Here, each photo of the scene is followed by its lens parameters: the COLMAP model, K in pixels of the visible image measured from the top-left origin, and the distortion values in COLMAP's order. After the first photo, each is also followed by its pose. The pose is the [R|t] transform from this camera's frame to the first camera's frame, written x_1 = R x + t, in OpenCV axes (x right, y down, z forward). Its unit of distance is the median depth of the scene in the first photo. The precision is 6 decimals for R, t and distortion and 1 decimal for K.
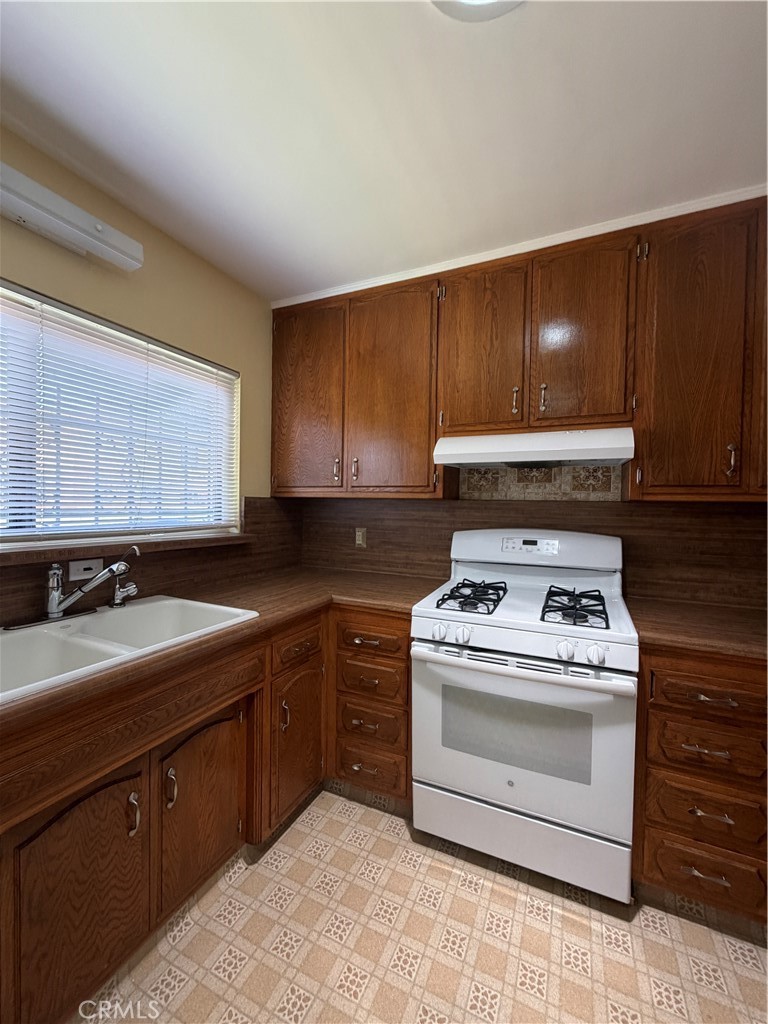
lens RADIAL K [[415.5, 0, 383.3], [0, 415.5, 512.7], [0, 0, 1]] dist [-0.001280, 0.000442]
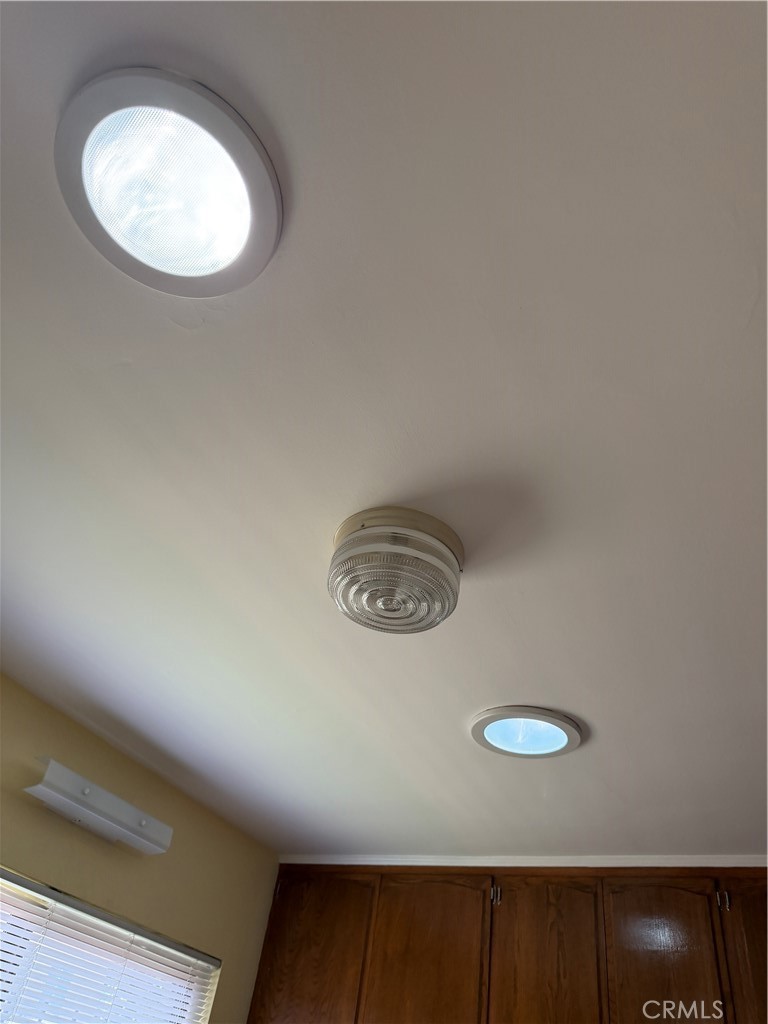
lens RADIAL K [[715.0, 0, 392.1], [0, 715.0, 530.9], [0, 0, 1]] dist [0.037126, -0.043294]
pose [[0.993598, 0.100672, -0.051270, -0.066833], [-0.109384, 0.743714, -0.659488, -0.111126], [-0.028262, 0.660874, 0.749965, -0.568766]]
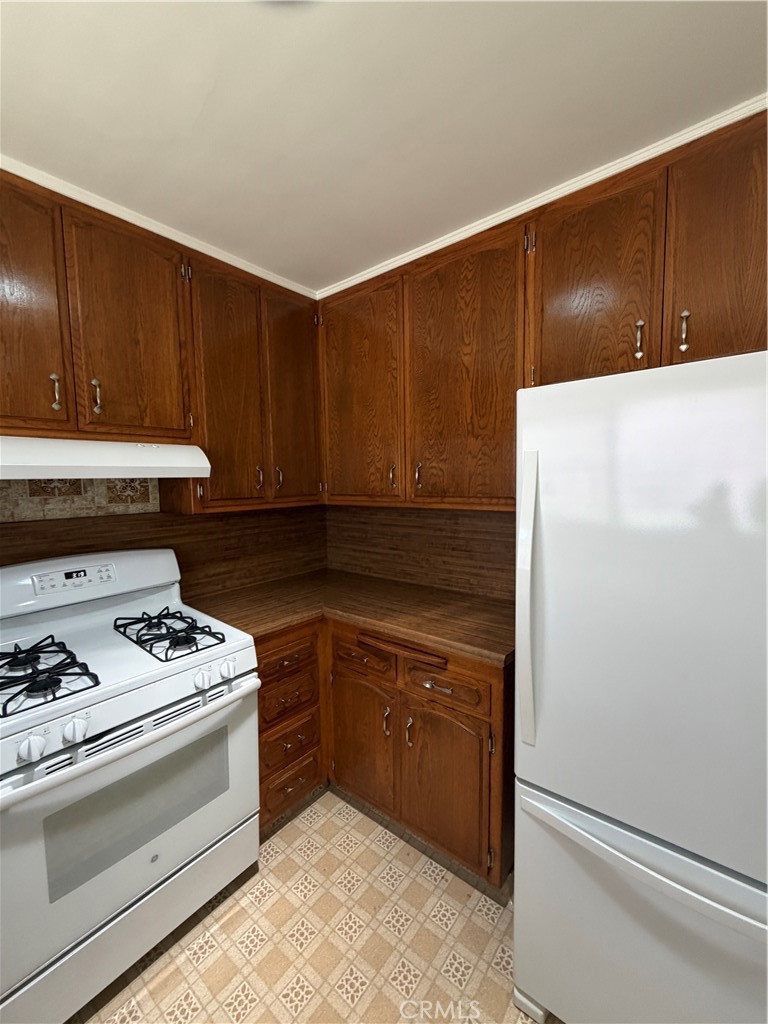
lens RADIAL K [[415.5, 0, 380.4], [0, 415.5, 513.6], [0, 0, 1]] dist [-0.001280, 0.000442]
pose [[0.245059, -0.100750, 0.964259, -0.271389], [0.041398, 0.994766, 0.093417, -0.099108], [-0.968624, 0.017025, 0.247947, 0.255092]]
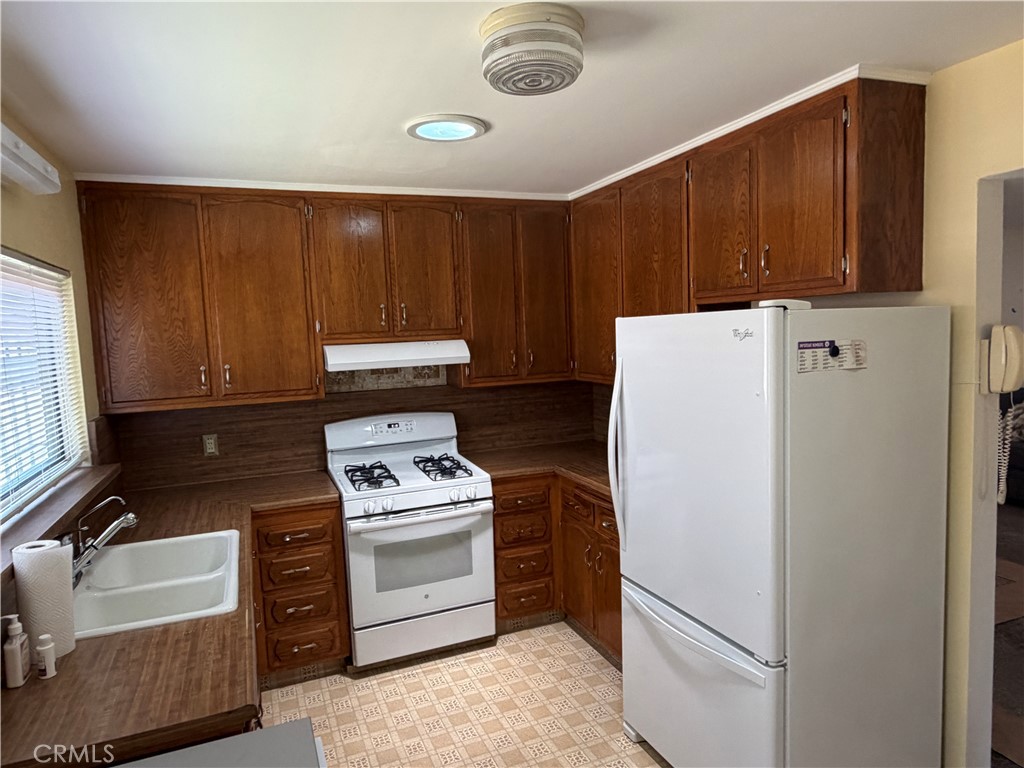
lens RADIAL K [[631.4, 0, 502.5], [0, 631.4, 389.5], [0, 0, 1]] dist [-0.010322, -0.001620]
pose [[0.681491, -0.112582, 0.723115, -0.812934], [0.065805, 0.993521, 0.092664, -0.197944], [-0.728862, -0.015565, 0.684483, -0.543452]]
